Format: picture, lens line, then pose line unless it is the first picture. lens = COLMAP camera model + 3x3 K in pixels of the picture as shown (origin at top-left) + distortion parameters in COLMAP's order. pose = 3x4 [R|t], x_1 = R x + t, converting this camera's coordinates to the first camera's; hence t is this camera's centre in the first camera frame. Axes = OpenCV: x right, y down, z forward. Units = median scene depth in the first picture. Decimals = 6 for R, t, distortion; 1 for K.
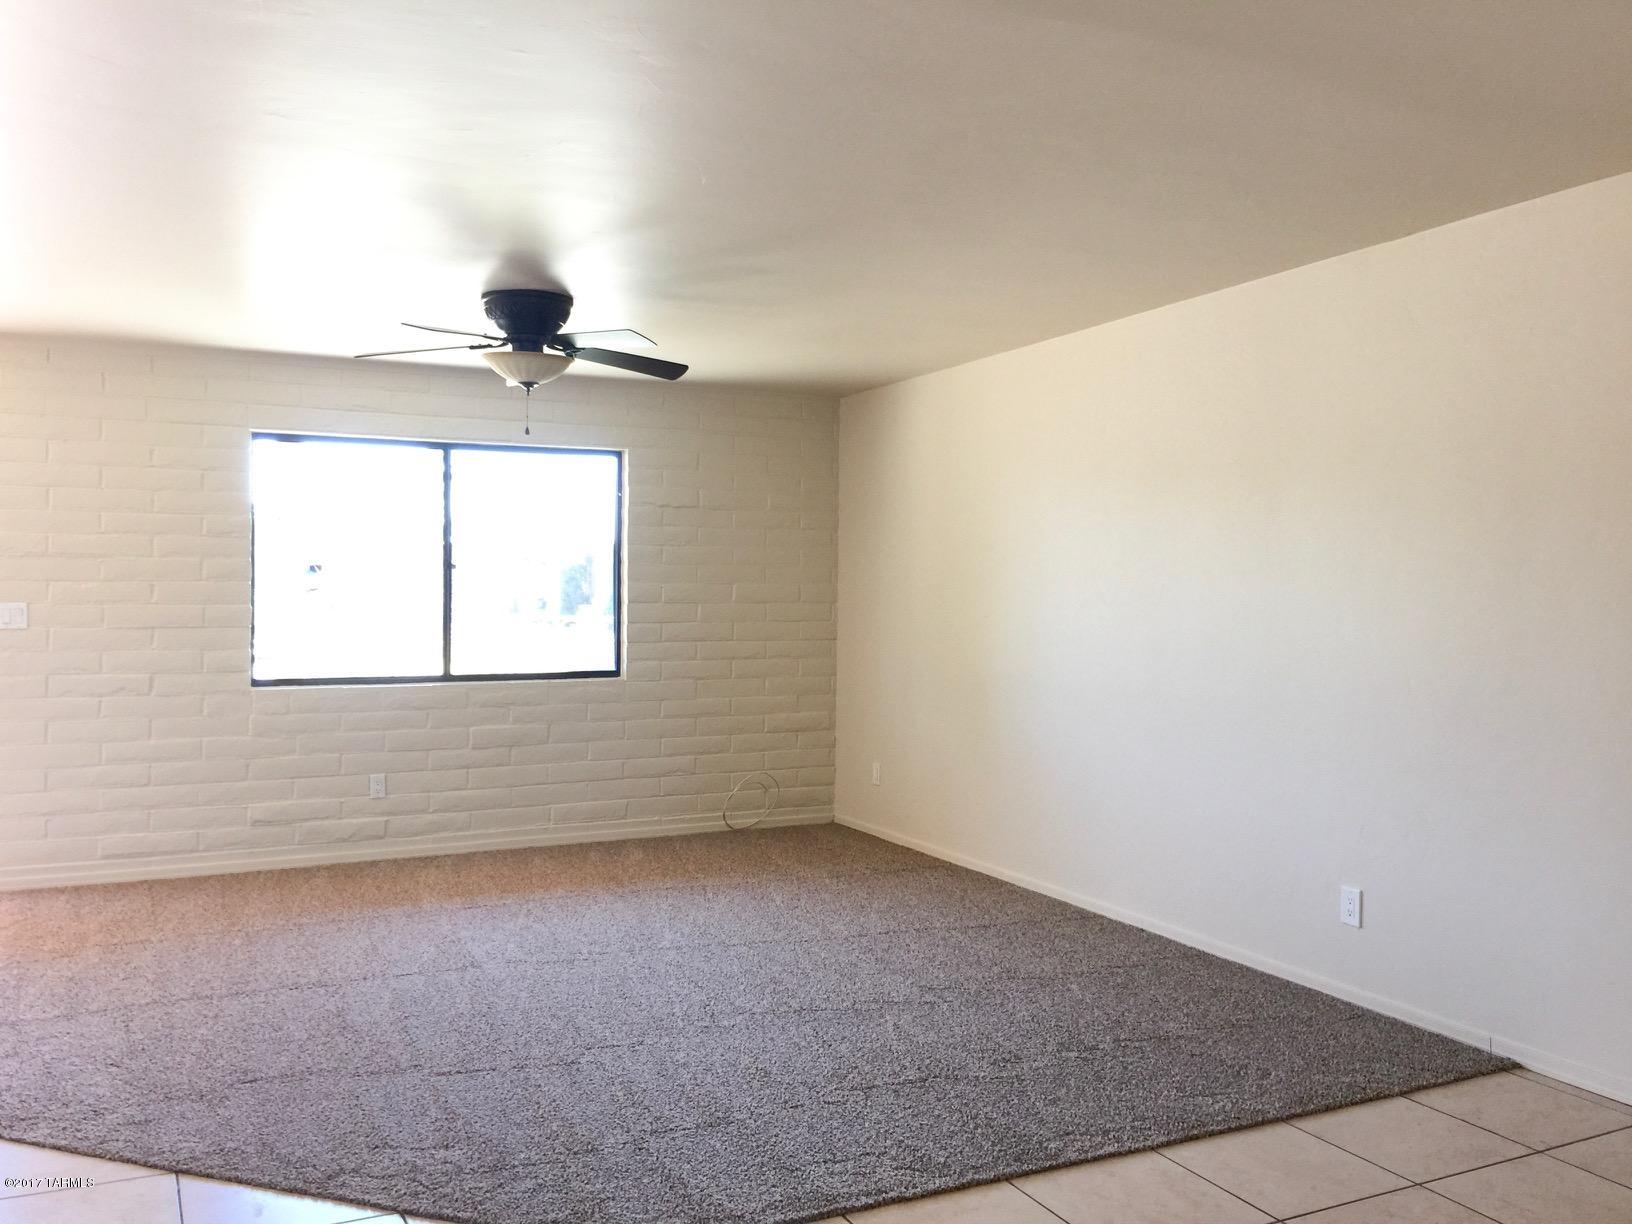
lens RADIAL K [[1399.0, 0, 816.8], [0, 1399.0, 602.2], [0, 0, 1]] dist [0.015974, -0.026141]
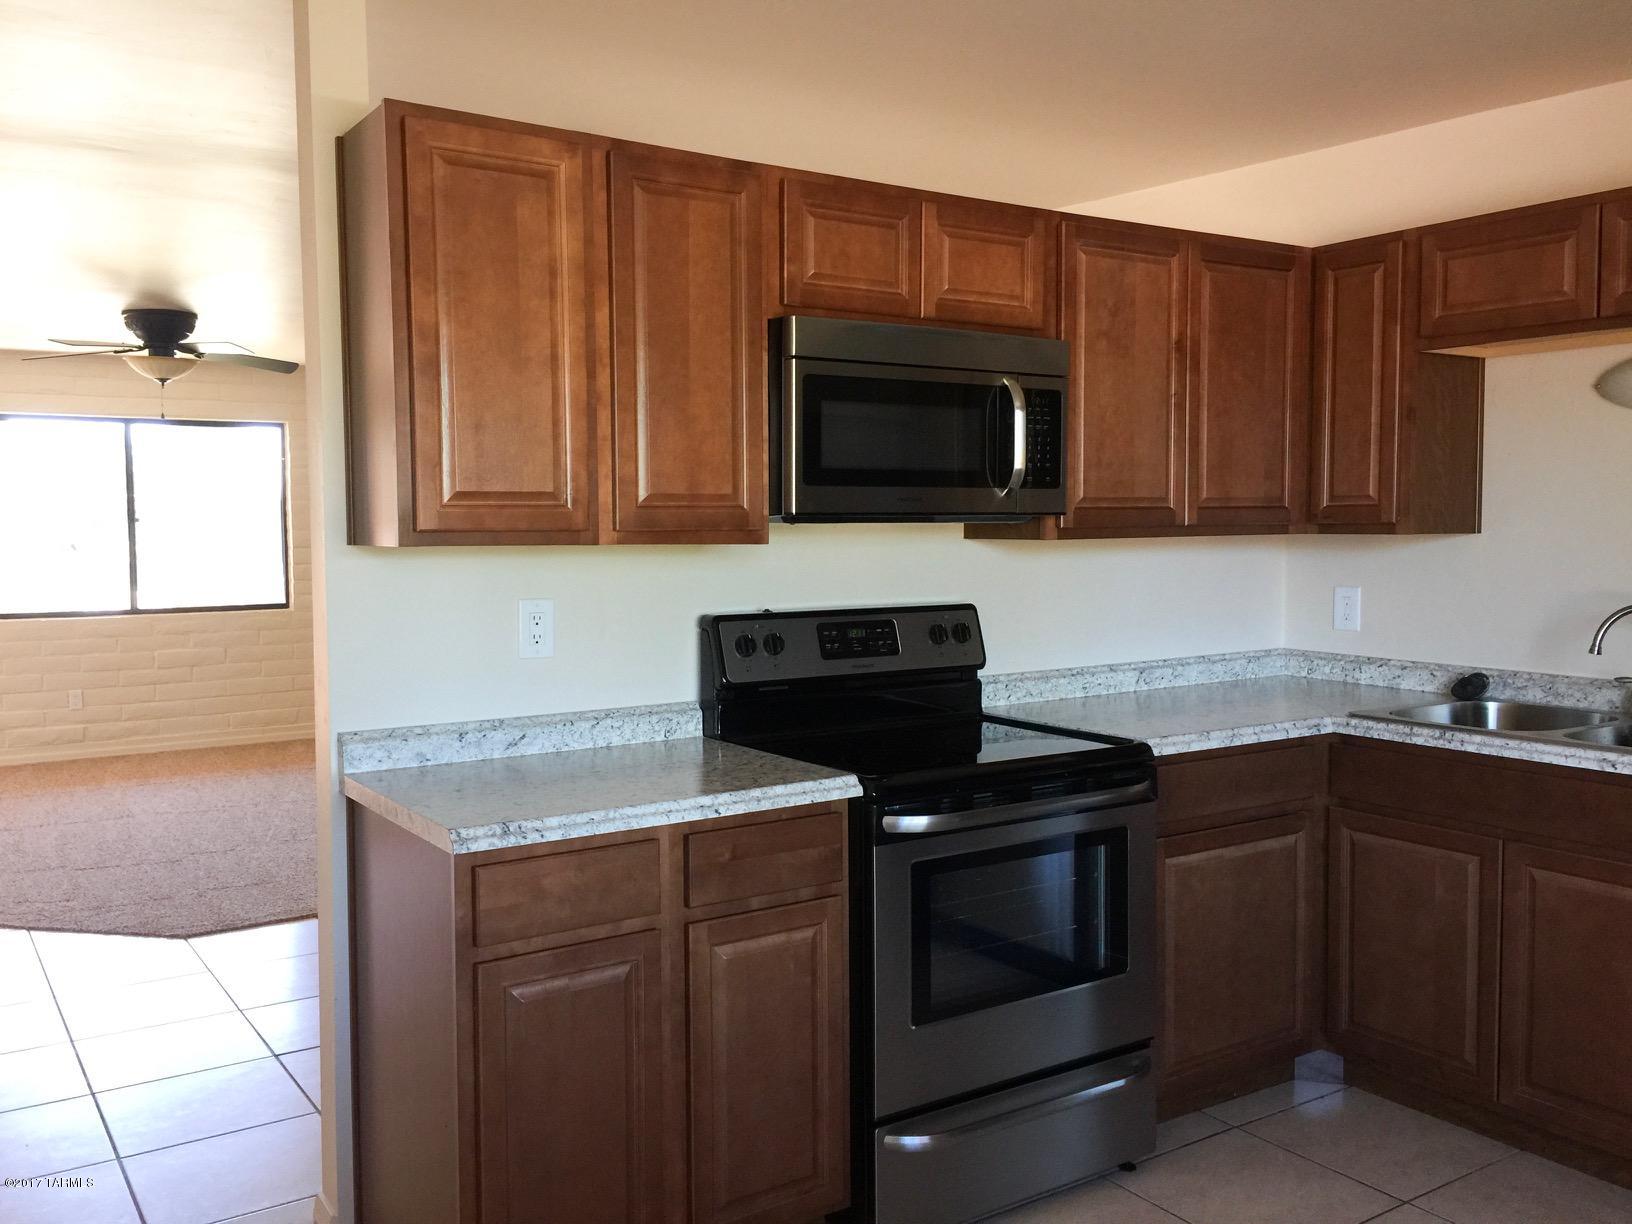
lens RADIAL K [[1399.0, 0, 816.5], [0, 1399.0, 620.3], [0, 0, 1]] dist [0.015974, -0.026141]
pose [[0.991581, -0.021417, 0.127701, 0.175729], [0.014691, 0.998466, 0.053382, 0.005393], [-0.128648, -0.051057, 0.990375, -0.299594]]
